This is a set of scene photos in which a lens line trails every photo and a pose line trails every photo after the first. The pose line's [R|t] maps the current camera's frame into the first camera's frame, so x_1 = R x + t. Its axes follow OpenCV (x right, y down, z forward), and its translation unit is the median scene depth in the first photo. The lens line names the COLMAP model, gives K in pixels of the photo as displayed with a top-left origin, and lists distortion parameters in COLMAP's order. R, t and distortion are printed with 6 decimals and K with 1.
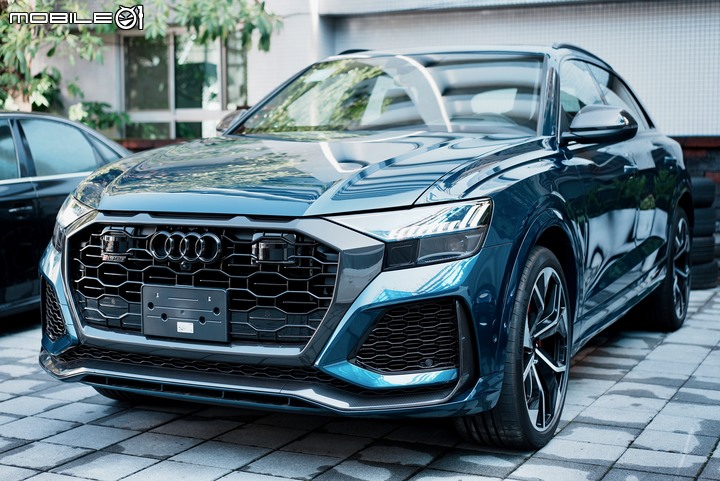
lens RADIAL K [[1149.3, 0, 360.0], [0, 1149.3, 240.5], [0, 0, 1]] dist [0.005027, 0.131578]
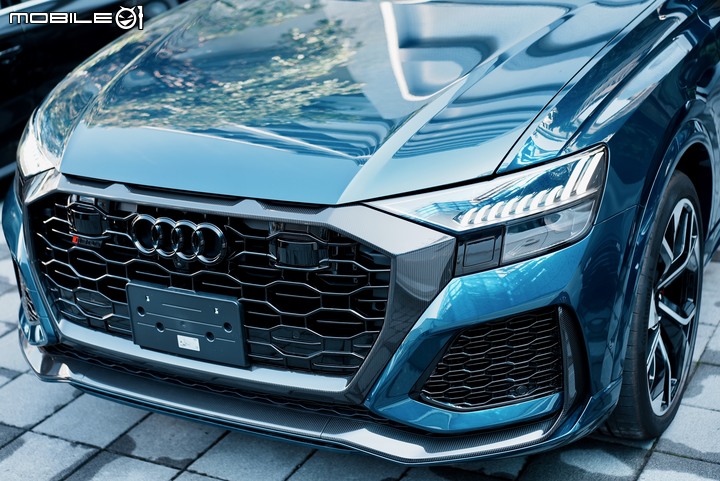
lens RADIAL K [[1149.3, 0, 360.0], [0, 1149.3, 240.5], [0, 0, 1]] dist [0.005027, 0.131578]
pose [[0.997239, -0.037702, -0.063971, 0.007785], [0.053957, 0.959797, 0.275459, -0.185329], [0.051014, -0.278151, 0.959182, 0.314196]]
